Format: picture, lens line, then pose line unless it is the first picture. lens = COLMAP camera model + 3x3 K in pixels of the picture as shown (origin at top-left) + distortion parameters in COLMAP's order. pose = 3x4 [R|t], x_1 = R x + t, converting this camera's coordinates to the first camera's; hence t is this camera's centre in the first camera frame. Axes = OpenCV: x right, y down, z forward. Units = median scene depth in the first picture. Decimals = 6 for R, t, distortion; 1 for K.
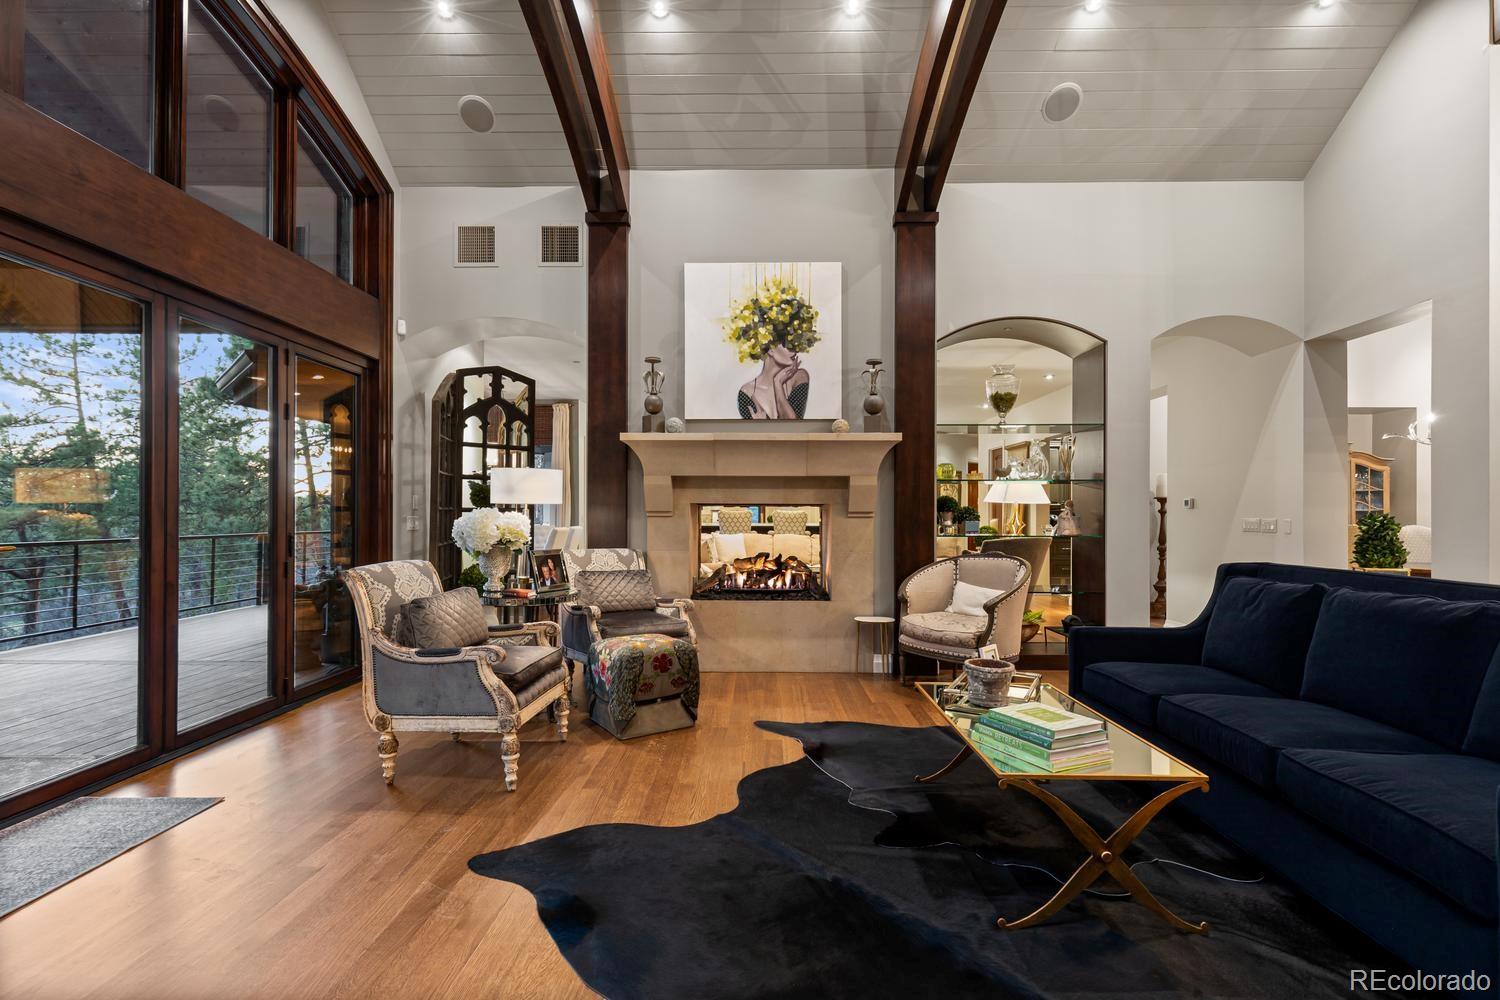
lens RADIAL K [[678.6, 0, 747.4], [0, 678.6, 509.4], [0, 0, 1]] dist [0.001225, 0.000206]
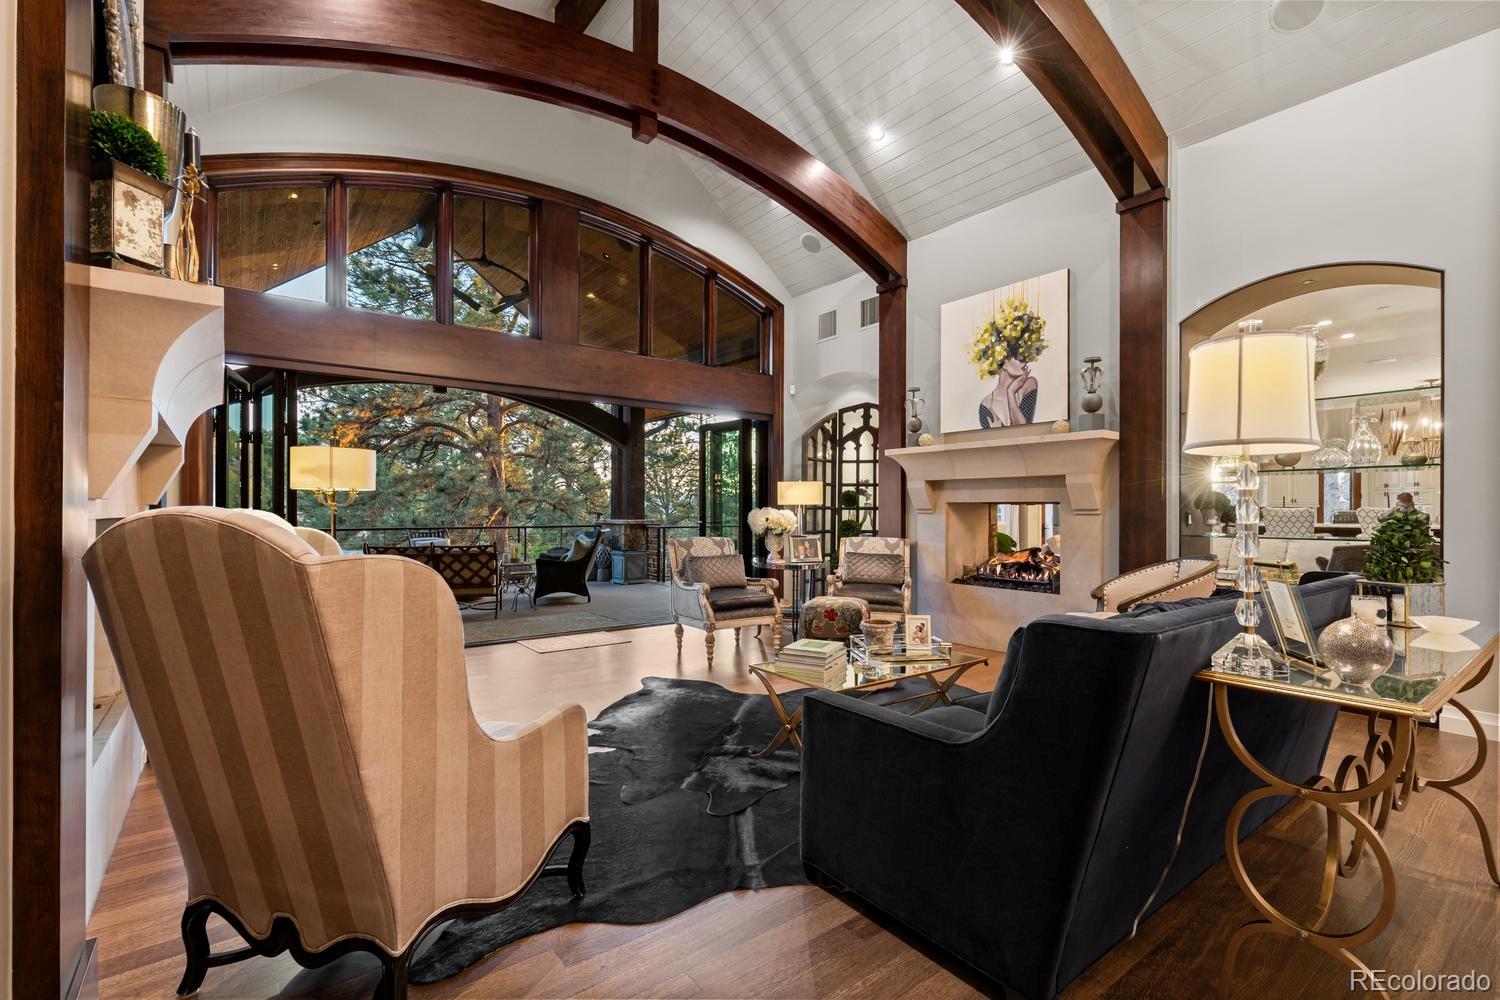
lens RADIAL K [[678.6, 0, 760.8], [0, 678.6, 502.7], [0, 0, 1]] dist [0.001225, 0.000206]
pose [[0.616456, -0.008516, -0.787343, 0.663895], [0.003667, 0.999962, -0.007944, -0.000100], [0.787380, 0.002010, 0.616464, -0.004905]]
